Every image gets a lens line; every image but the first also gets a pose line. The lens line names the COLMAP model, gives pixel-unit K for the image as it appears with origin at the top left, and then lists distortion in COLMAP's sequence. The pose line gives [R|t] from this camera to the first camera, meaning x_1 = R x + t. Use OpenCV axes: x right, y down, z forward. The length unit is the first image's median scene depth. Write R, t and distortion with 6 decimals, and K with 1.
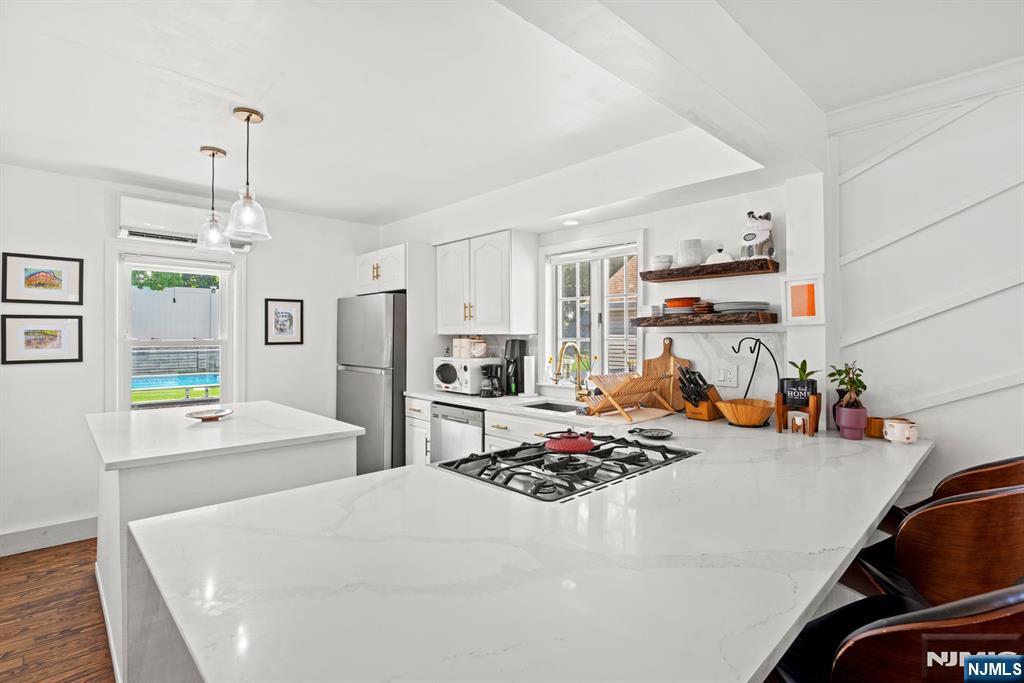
lens RADIAL K [[496.7, 0, 511.7], [0, 496.7, 332.7], [0, 0, 1]] dist [-0.001090, -0.000396]
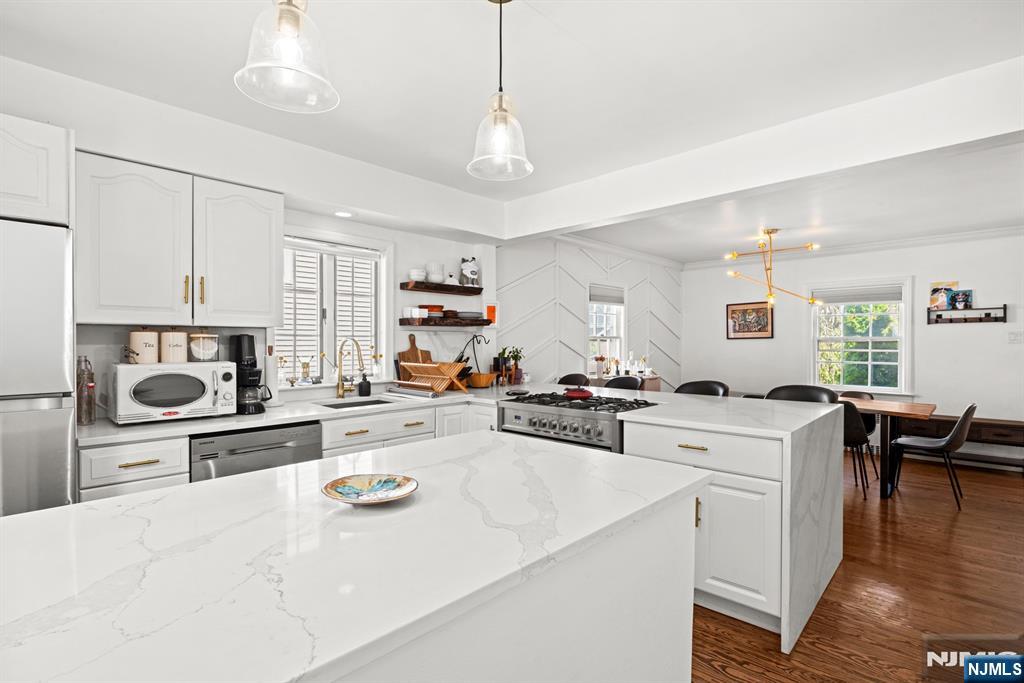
lens RADIAL K [[483.2, 0, 513.8], [0, 483.2, 345.2], [0, 0, 1]] dist [-0.002692, -0.001275]
pose [[-0.053446, -0.005811, 0.998554, -0.841172], [-0.005438, 0.999970, 0.005528, 0.026495], [-0.998556, -0.005135, -0.053476, 0.720549]]
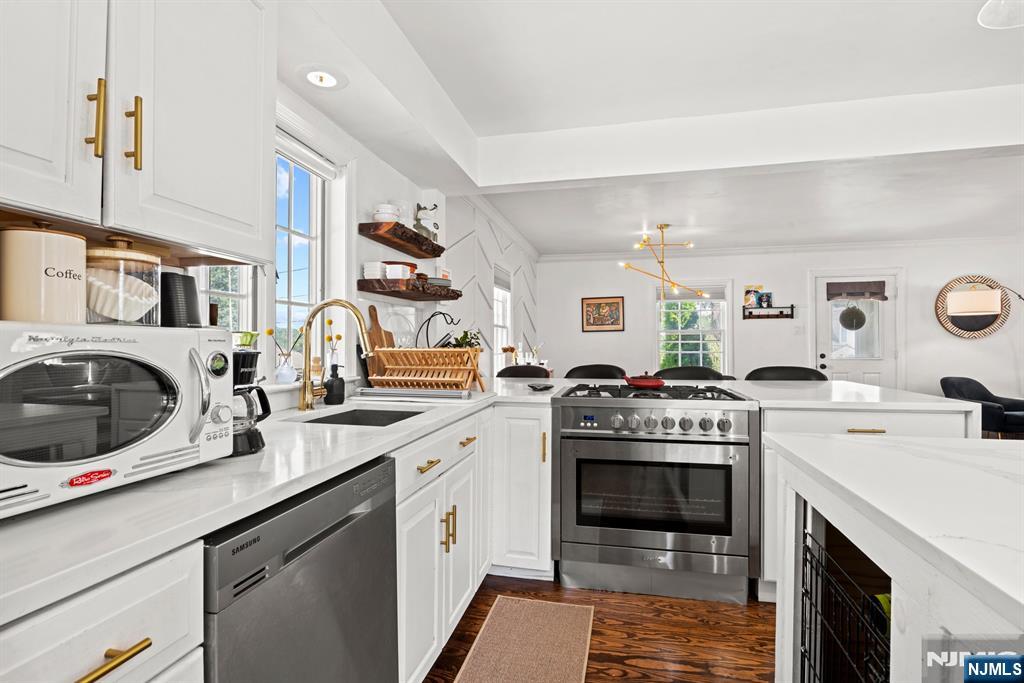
lens RADIAL K [[483.2, 0, 513.8], [0, 483.2, 345.2], [0, 0, 1]] dist [-0.002692, -0.001275]
pose [[-0.557083, -0.001136, 0.830456, -0.433759], [-0.003612, 0.999993, -0.001055, 0.067935], [-0.830449, -0.003587, -0.557083, 1.121619]]
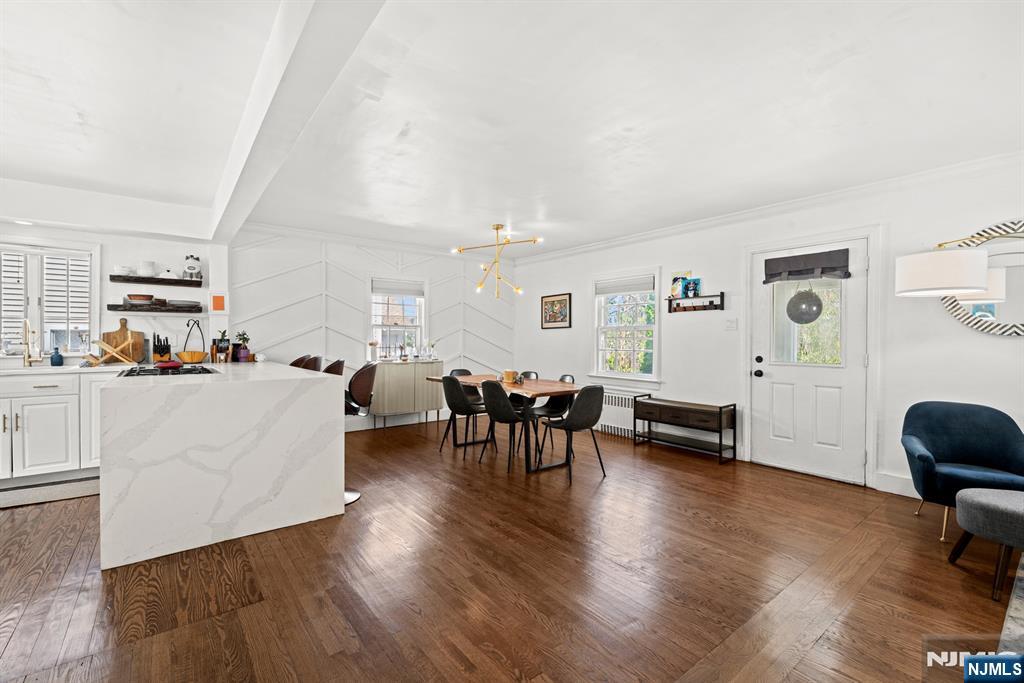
lens RADIAL K [[442.8, 0, 513.2], [0, 442.8, 342.9], [0, 0, 1]] dist [-0.010197, 0.000080]
pose [[0.086119, -0.008084, 0.996252, -0.867754], [-0.012187, 0.999884, 0.009167, 0.053534], [-0.996210, -0.012931, 0.086011, -0.317689]]
